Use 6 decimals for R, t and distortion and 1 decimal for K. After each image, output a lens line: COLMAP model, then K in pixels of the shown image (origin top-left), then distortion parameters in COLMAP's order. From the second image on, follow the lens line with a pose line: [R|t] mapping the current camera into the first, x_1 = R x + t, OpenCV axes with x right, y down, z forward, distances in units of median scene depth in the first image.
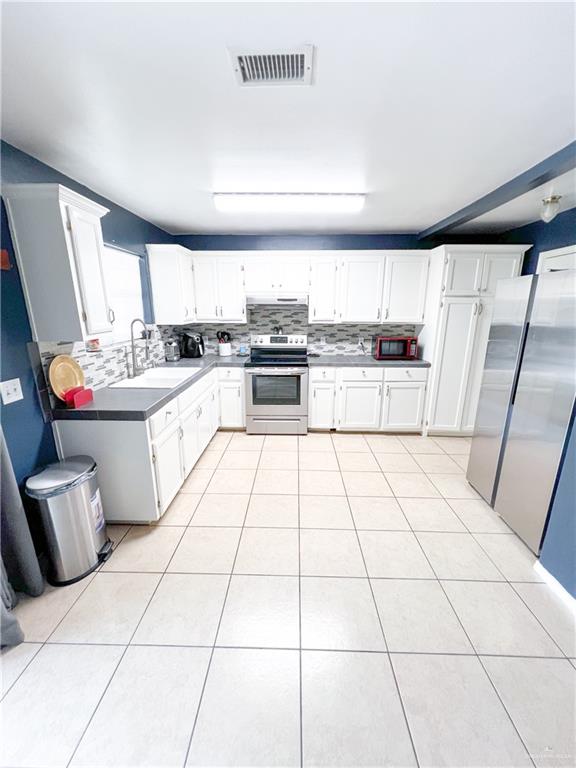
lens RADIAL K [[307.2, 0, 288.0], [0, 307.2, 384.0], [0, 0, 1]] dist [-0.000805, 0.000133]
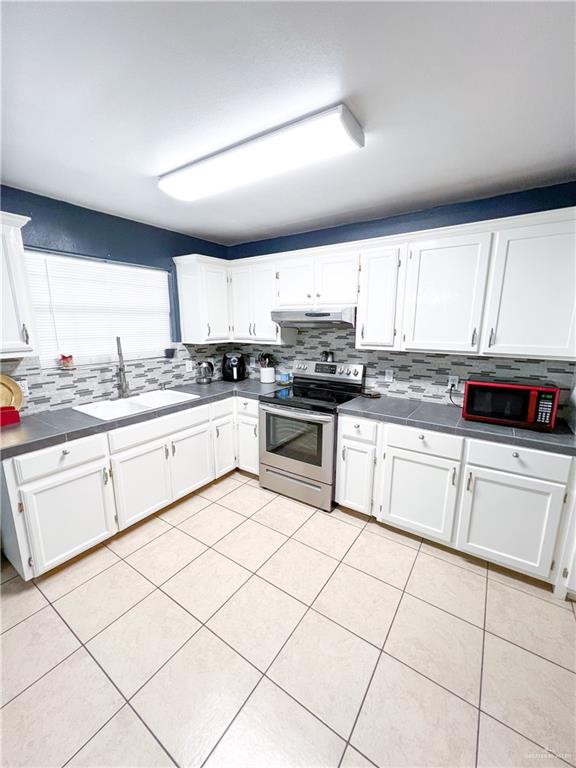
lens RADIAL K [[307.2, 0, 288.0], [0, 307.2, 384.0], [0, 0, 1]] dist [-0.000805, 0.000133]
pose [[0.841175, 0.105704, -0.530331, 0.309383], [-0.133208, 0.990992, -0.013764, -0.091366], [0.524099, 0.082222, 0.847679, 0.355832]]
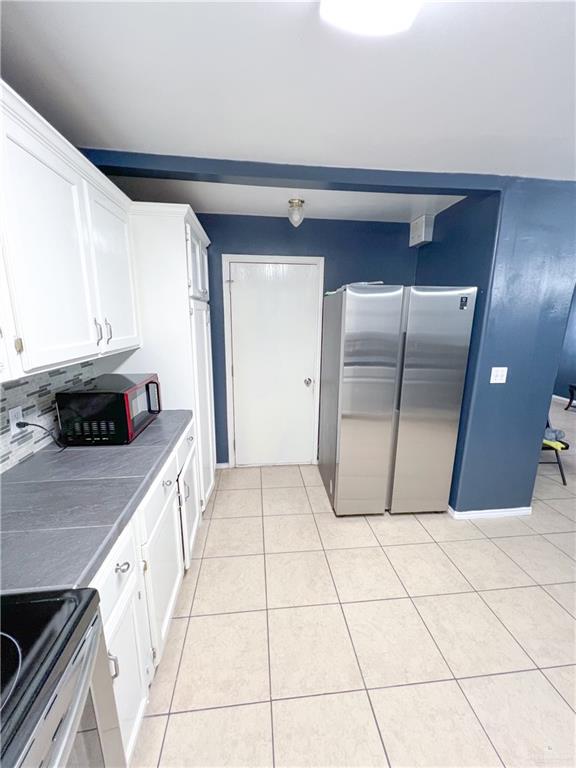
lens RADIAL K [[307.2, 0, 288.0], [0, 307.2, 384.0], [0, 0, 1]] dist [-0.000805, 0.000133]
pose [[-0.134126, -0.213702, 0.967647, -0.114102], [0.235493, 0.941624, 0.240597, -0.200136], [-0.962576, 0.260144, -0.075971, 0.802342]]
